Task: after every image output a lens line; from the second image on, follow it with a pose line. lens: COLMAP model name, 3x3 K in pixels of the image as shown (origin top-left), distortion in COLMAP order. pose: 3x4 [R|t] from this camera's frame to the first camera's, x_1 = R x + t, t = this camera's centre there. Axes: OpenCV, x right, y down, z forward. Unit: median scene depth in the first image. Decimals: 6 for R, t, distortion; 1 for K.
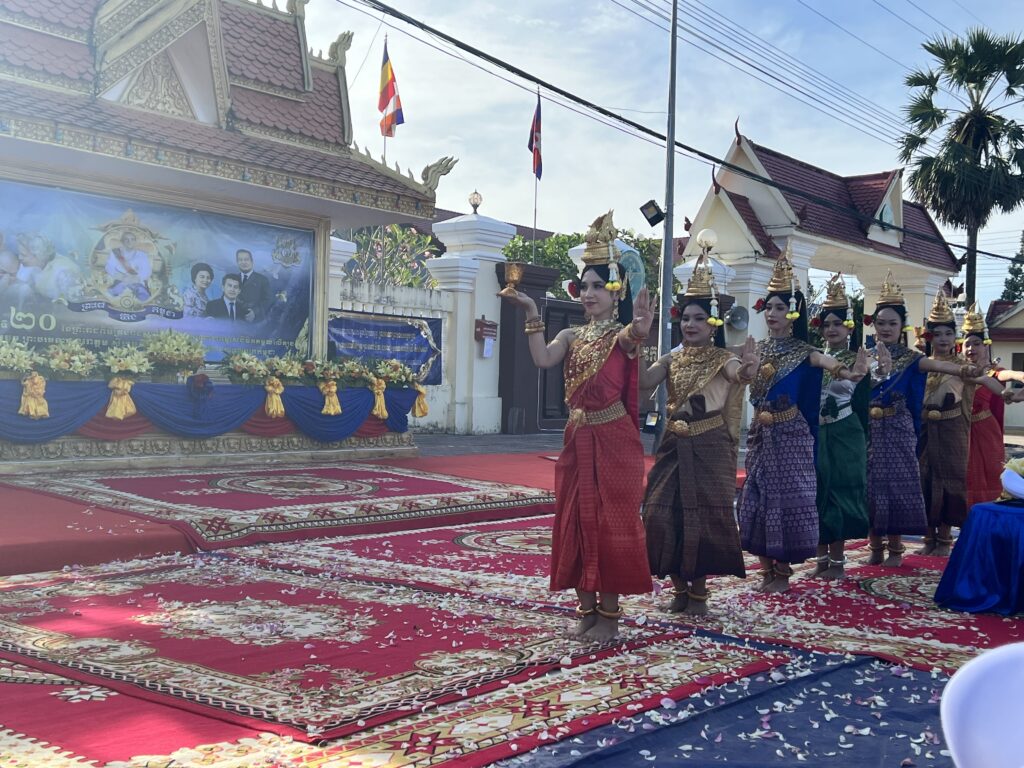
lens RADIAL K [[1167.3, 0, 515.4], [0, 1167.3, 398.2], [0, 0, 1]] dist [0.194263, -0.592023]
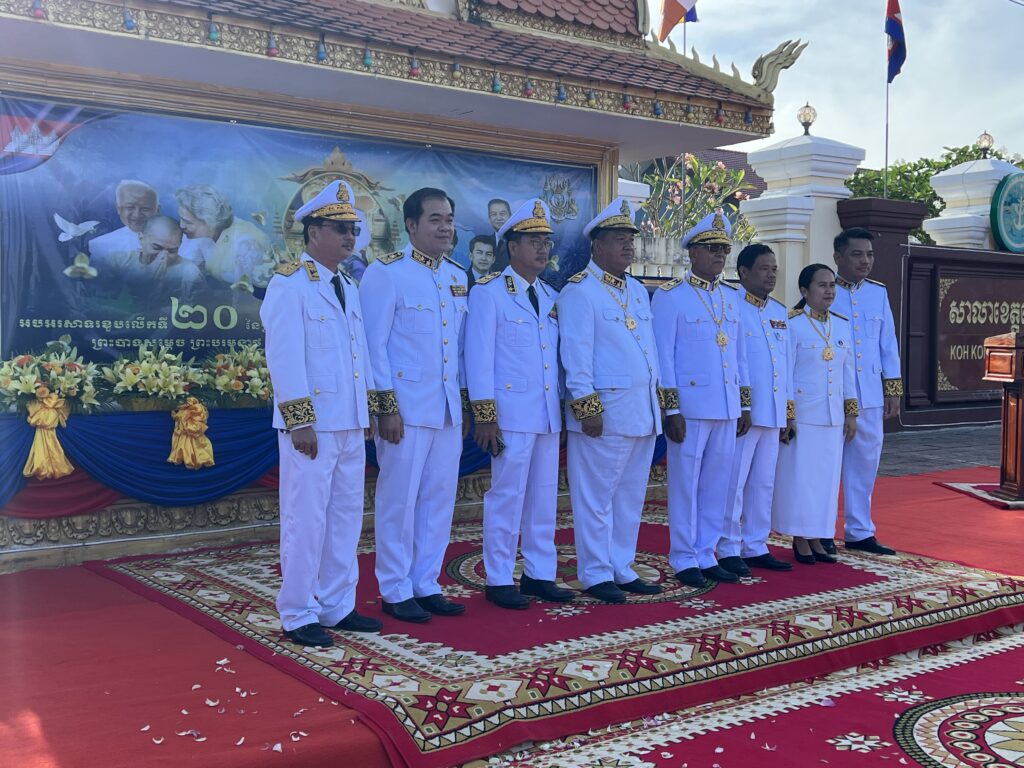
lens RADIAL K [[1051.4, 0, 507.9], [0, 1051.4, 387.7], [0, 0, 1]] dist [0.143995, -0.321789]
pose [[0.970729, -0.016462, -0.239611, -0.080412], [0.026339, 0.998928, 0.038078, -0.039889], [0.238727, -0.043275, 0.970122, 0.408774]]
